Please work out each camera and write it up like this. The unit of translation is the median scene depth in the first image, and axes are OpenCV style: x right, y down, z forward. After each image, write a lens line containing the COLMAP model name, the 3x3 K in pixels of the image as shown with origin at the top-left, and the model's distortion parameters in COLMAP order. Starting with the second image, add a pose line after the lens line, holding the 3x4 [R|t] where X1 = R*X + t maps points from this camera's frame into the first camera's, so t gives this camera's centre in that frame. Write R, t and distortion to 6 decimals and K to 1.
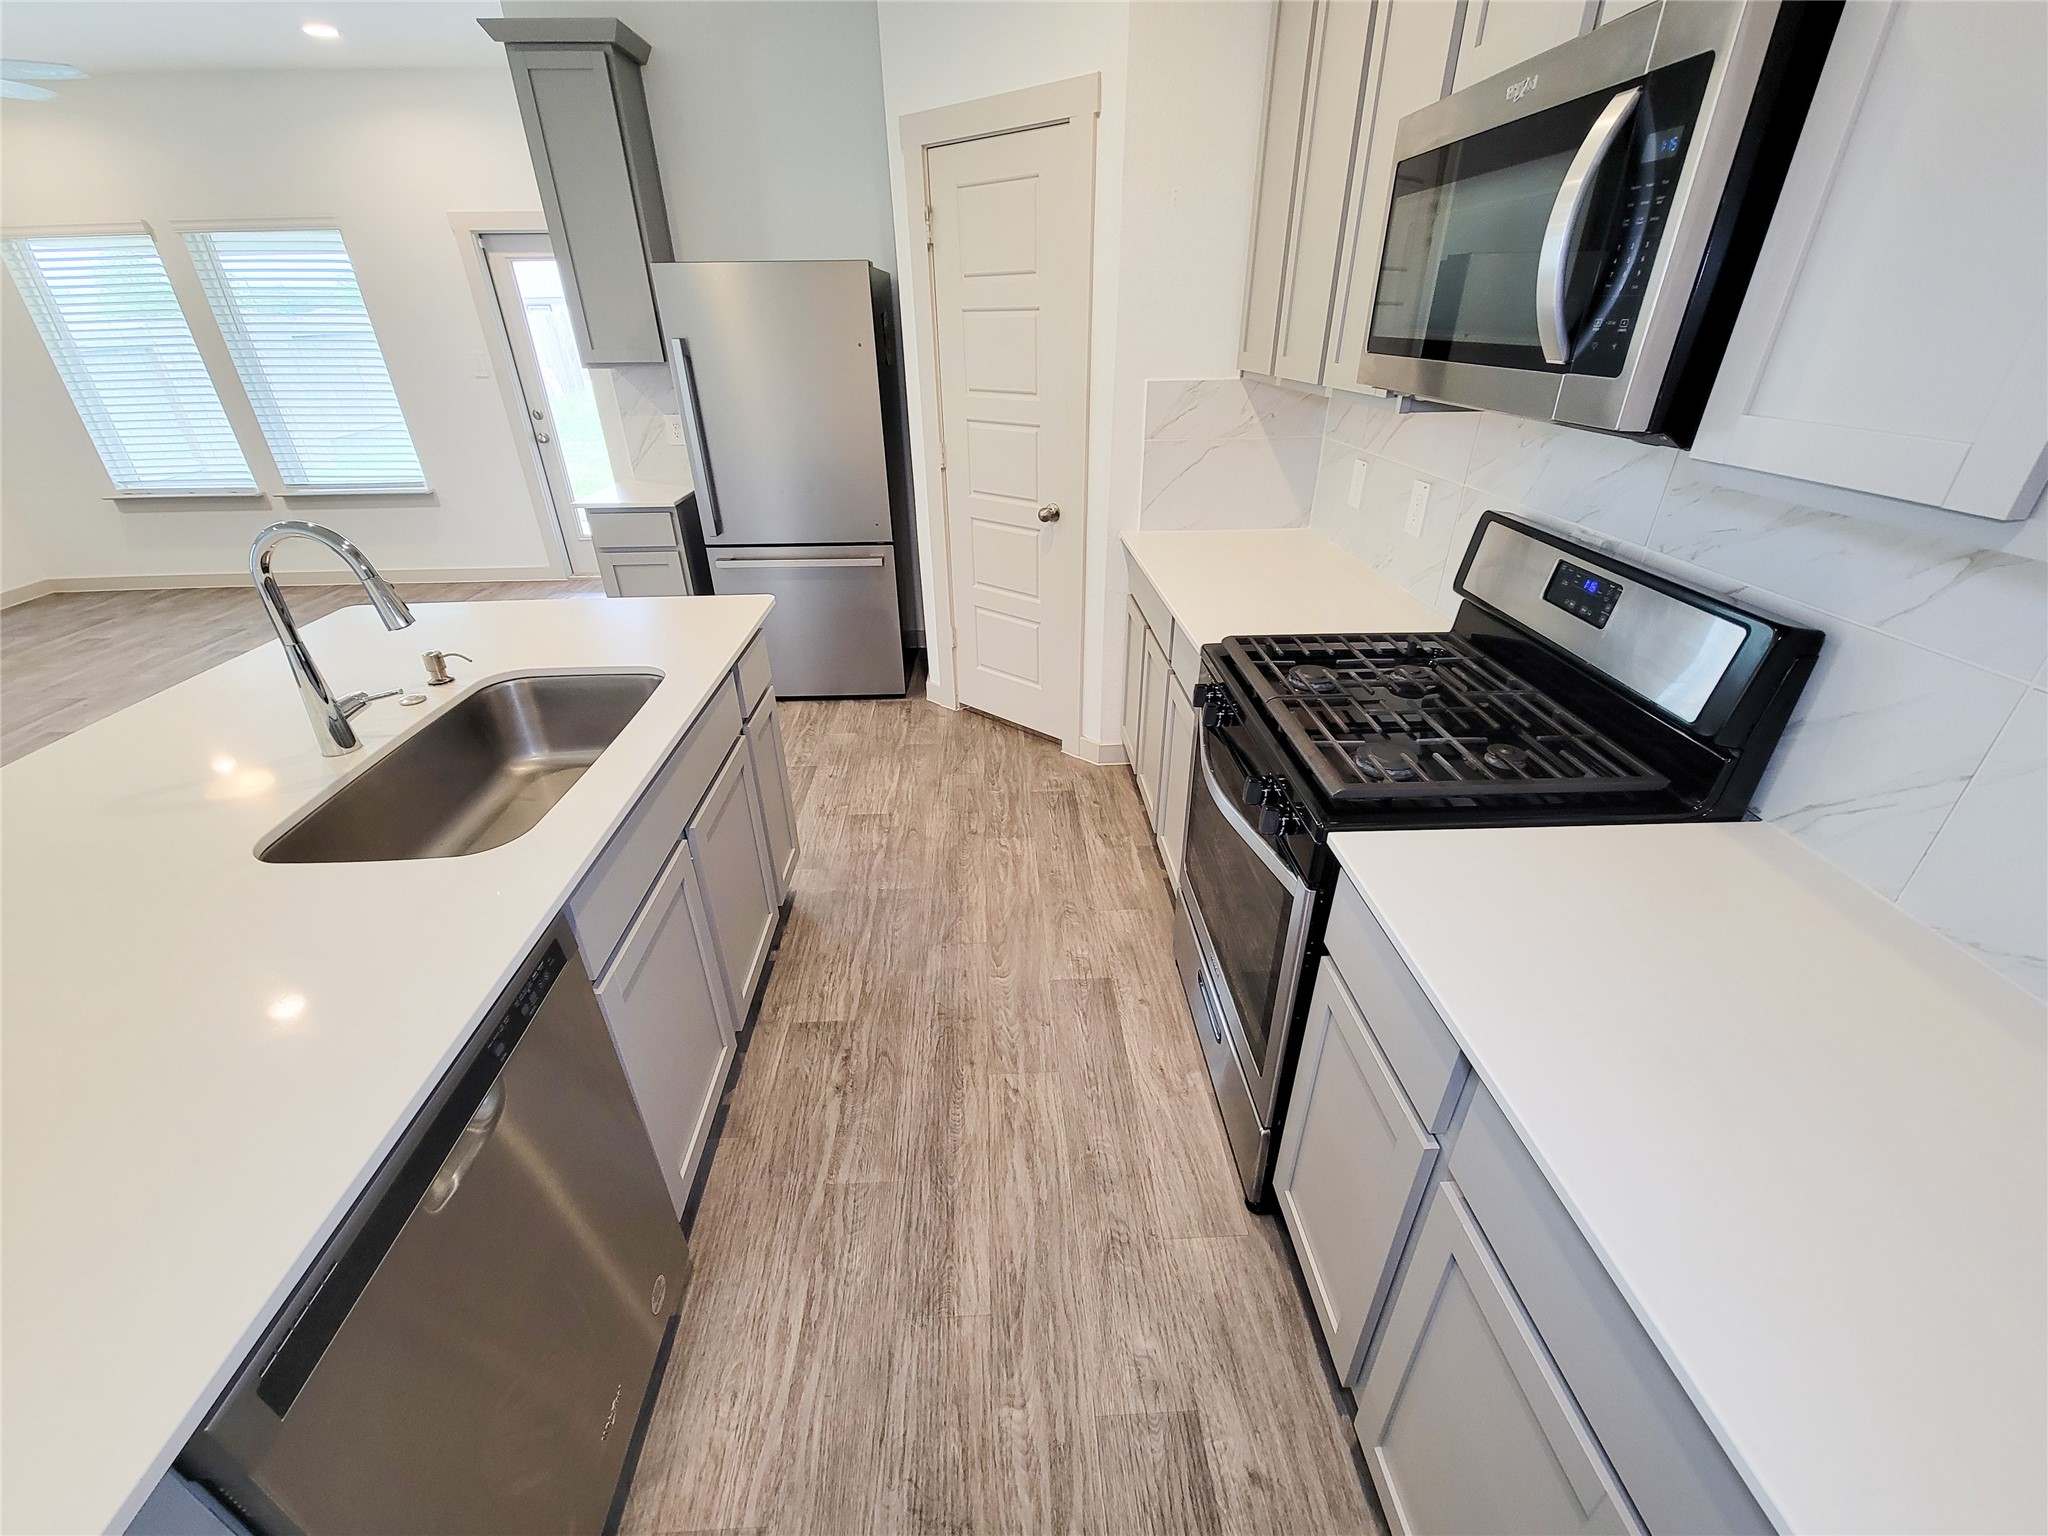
lens RADIAL K [[844.3, 0, 1013.1], [0, 844.3, 768.1], [0, 0, 1]] dist [0.009304, -0.004592]
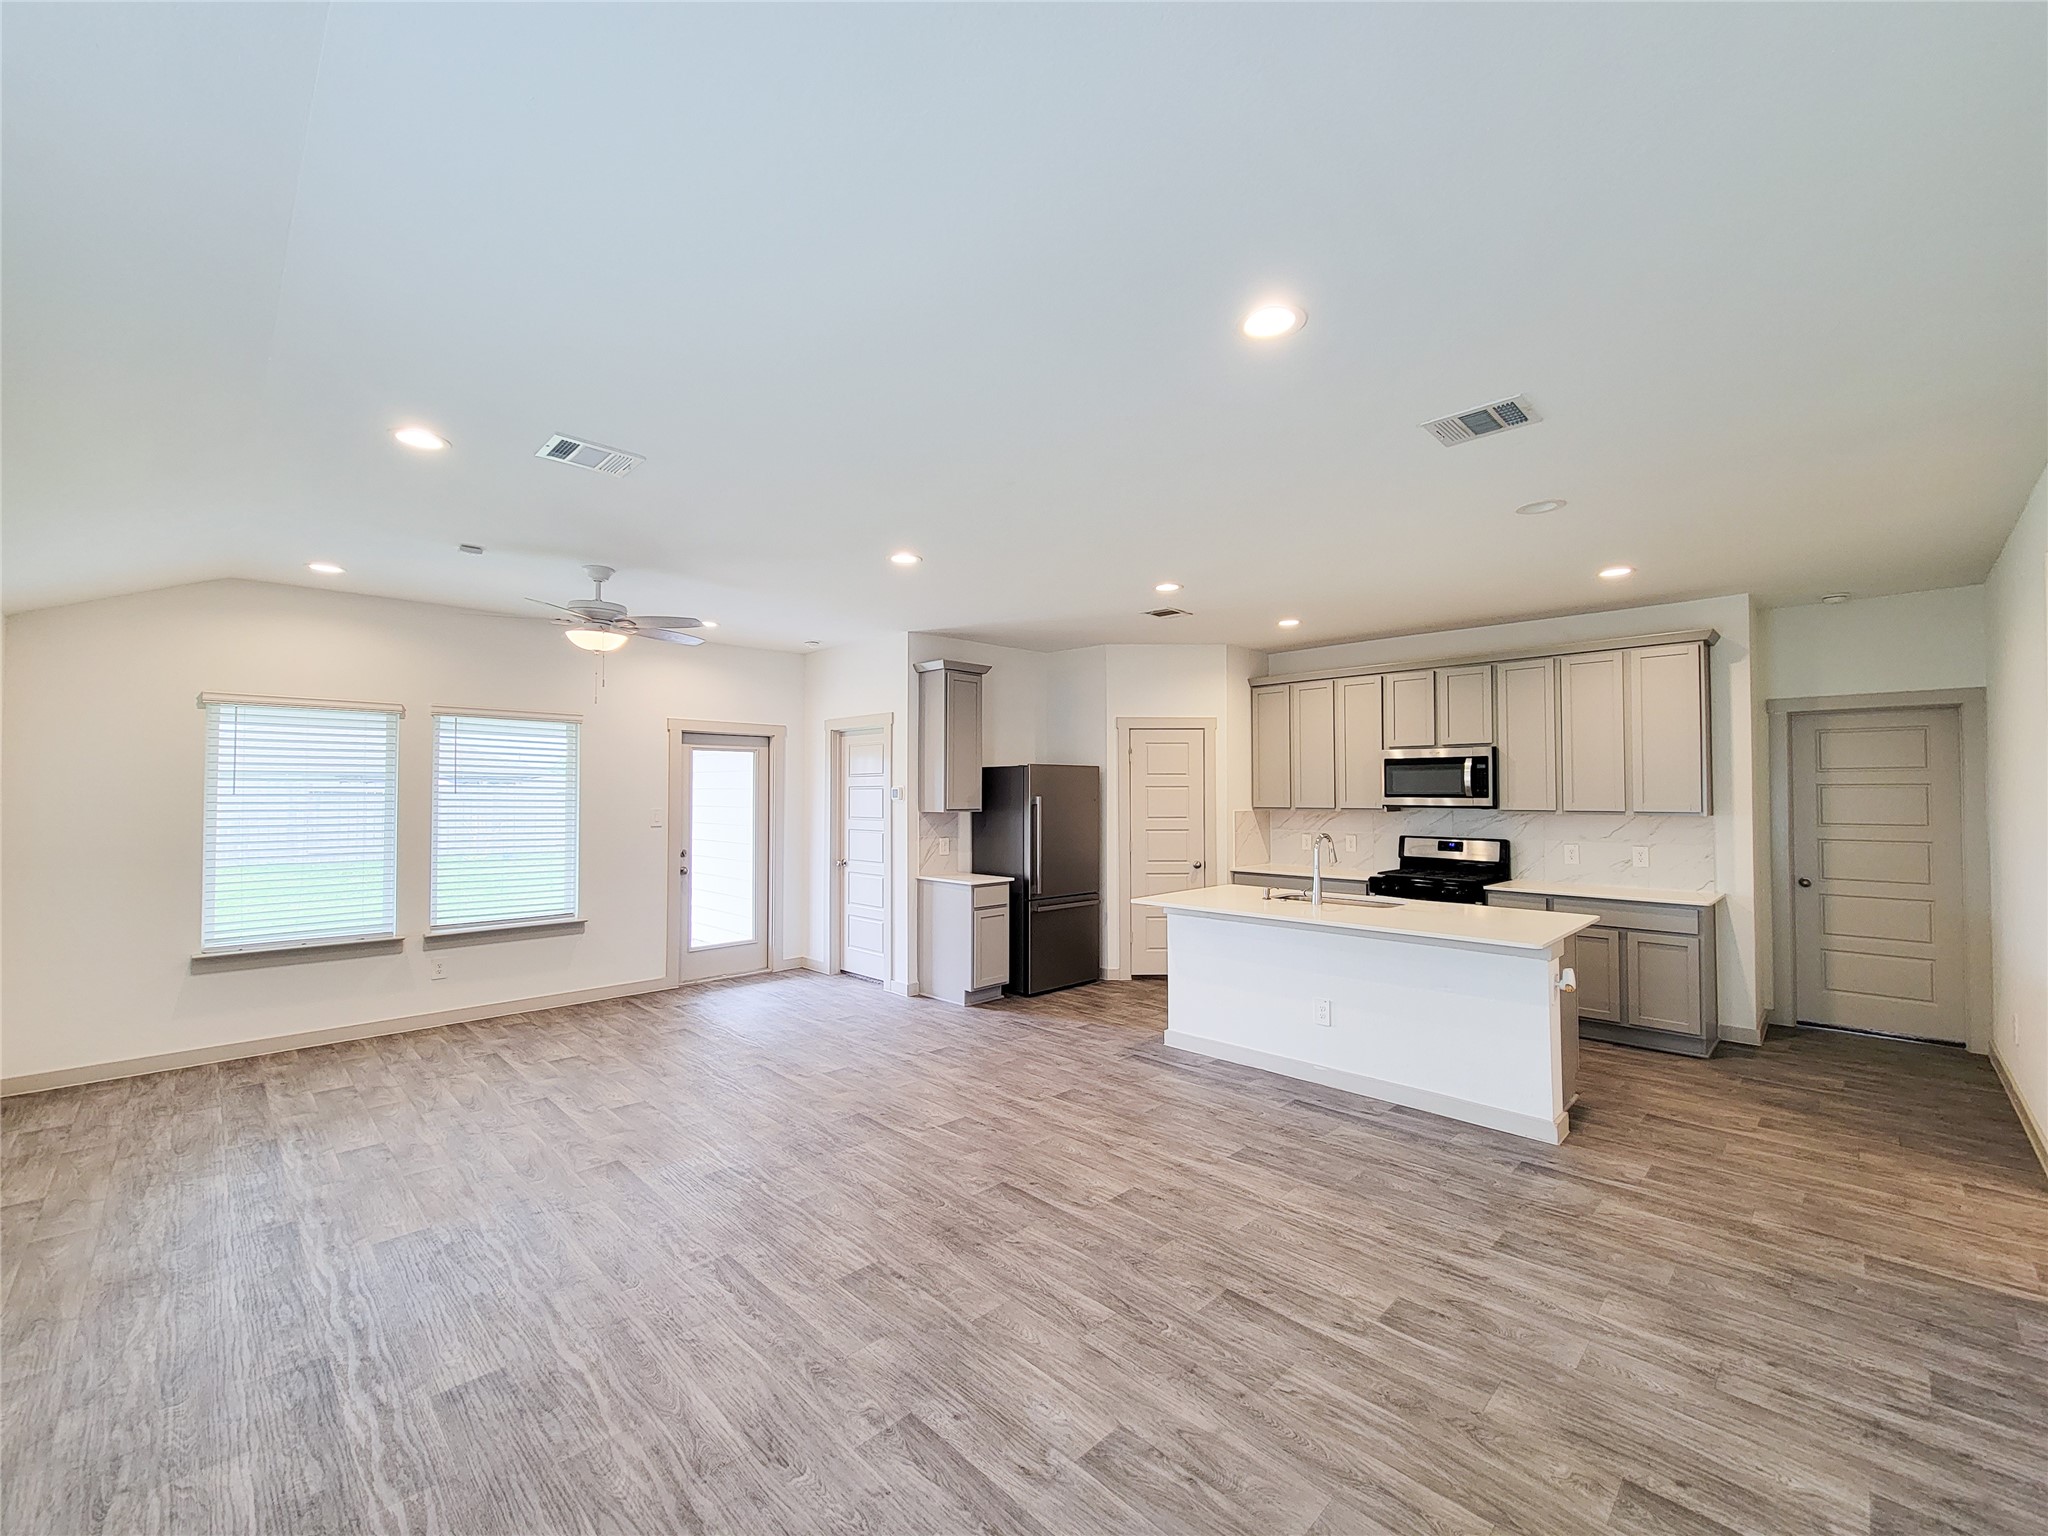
lens RADIAL K [[844.3, 0, 1026.3], [0, 844.3, 773.7], [0, 0, 1]] dist [0.009304, -0.004592]
pose [[0.733447, 0.028421, 0.679152, -3.325865], [0.313053, 0.872738, -0.374601, 0.352689], [-0.603369, 0.487361, 0.631210, -0.512683]]
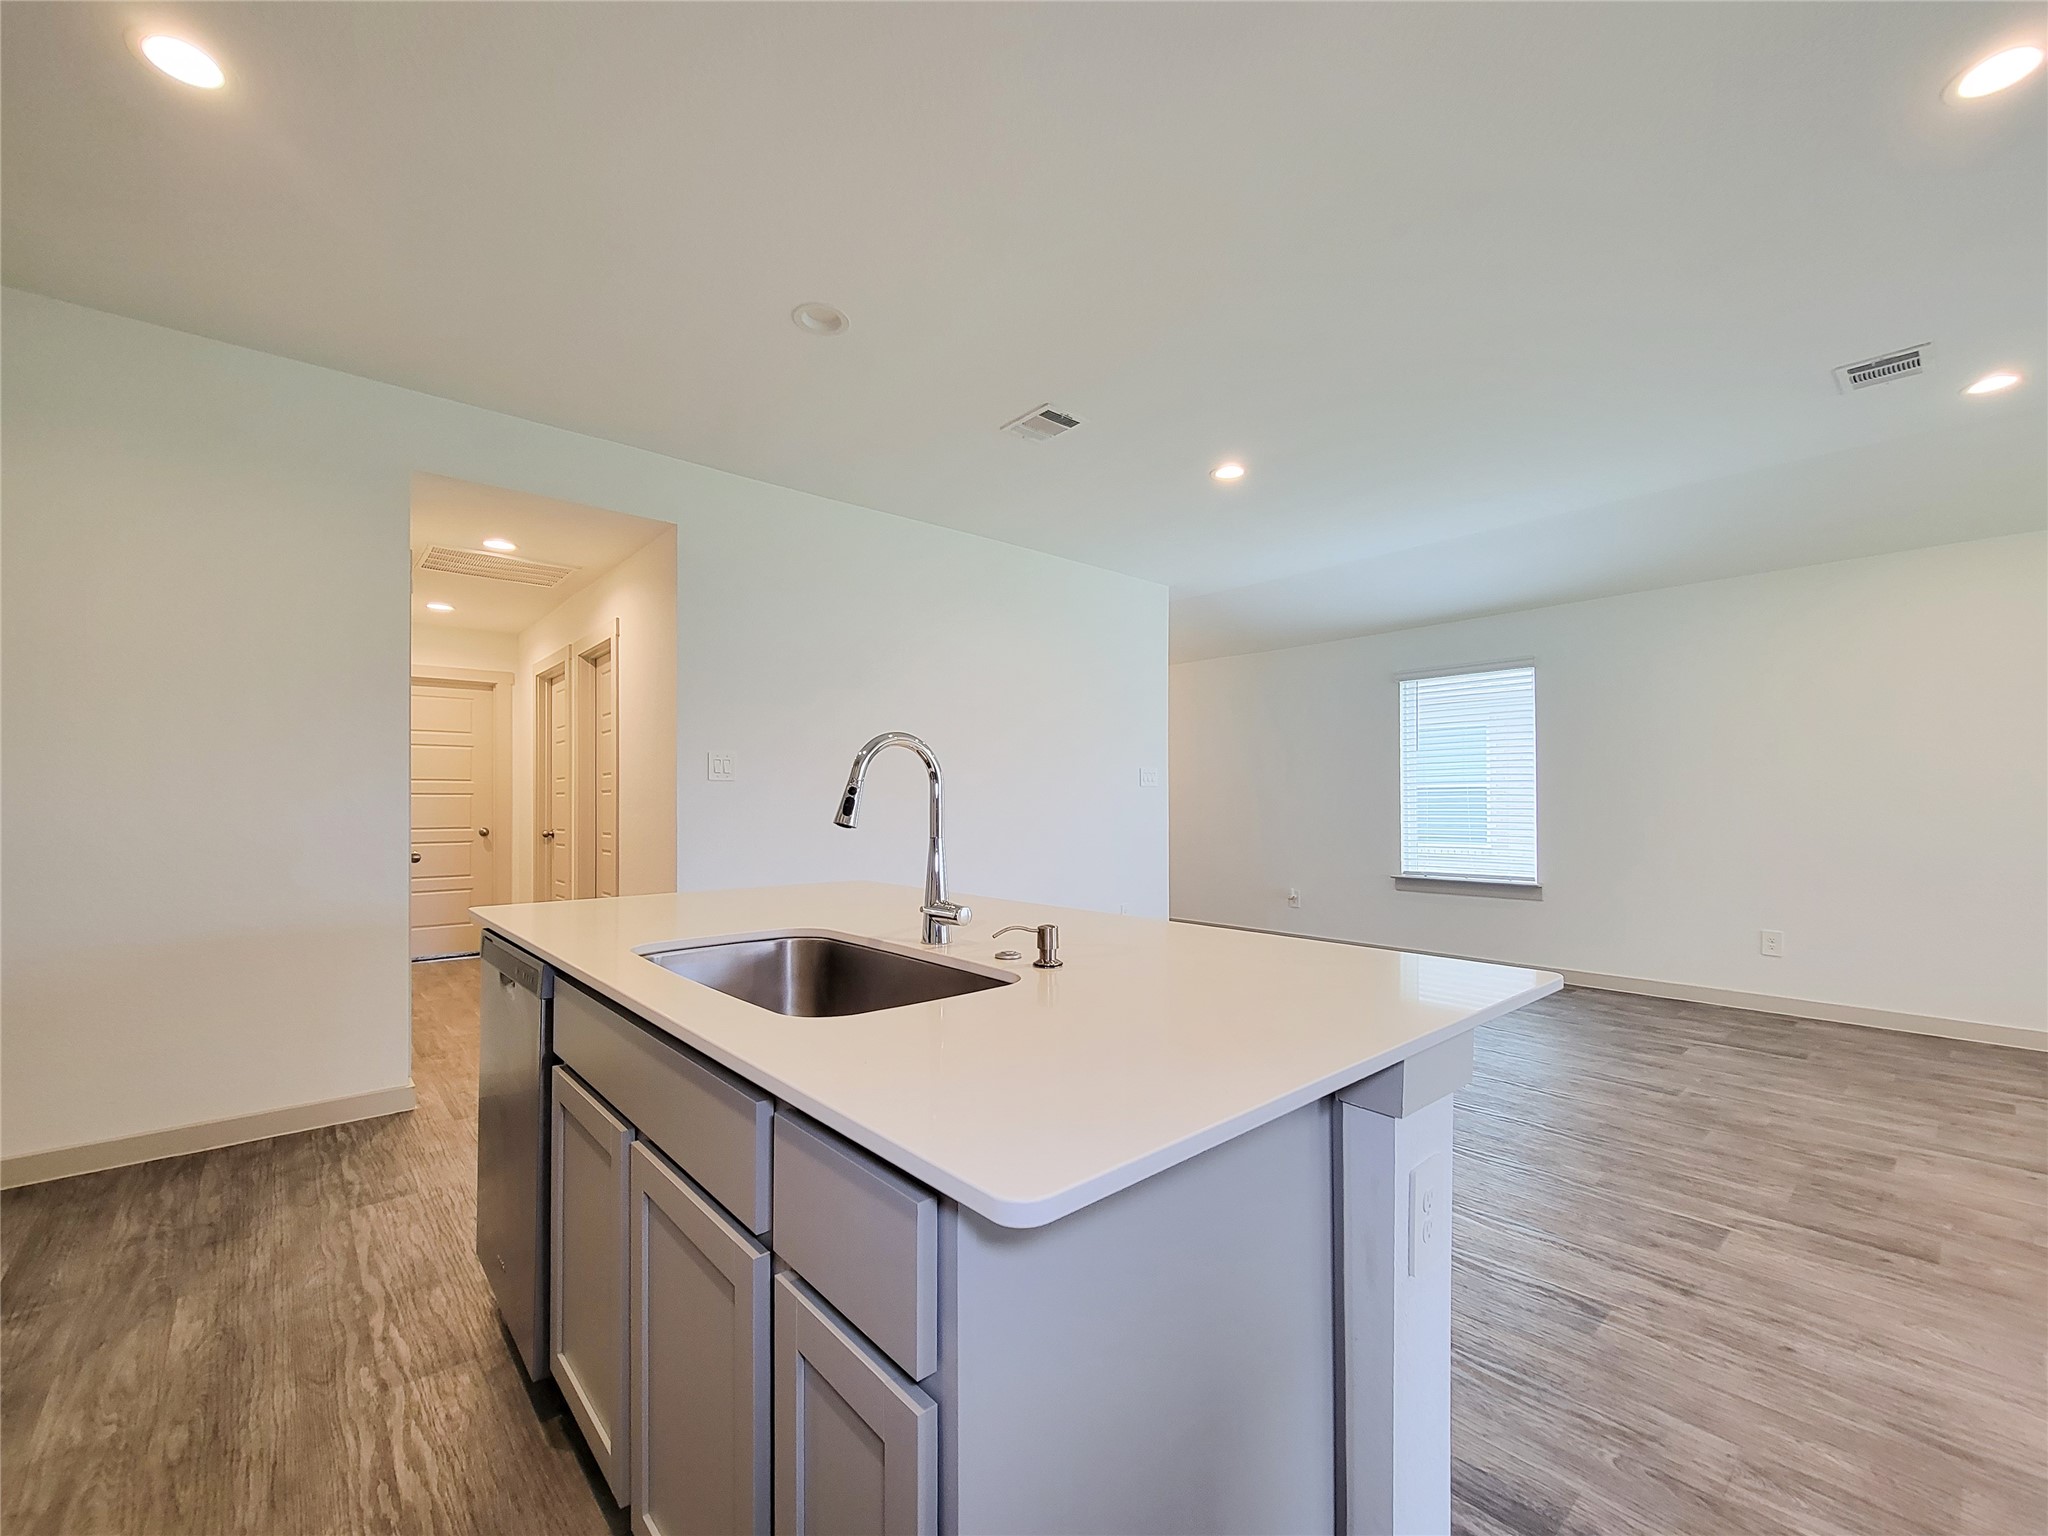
lens RADIAL K [[844.3, 0, 1035.1], [0, 844.3, 784.0], [0, 0, 1]] dist [0.009304, -0.004592]
pose [[-0.771251, 0.002473, -0.636527, -0.173833], [-0.290461, 0.888443, 0.355390, -0.551985], [0.566397, 0.458981, -0.684494, 1.523696]]
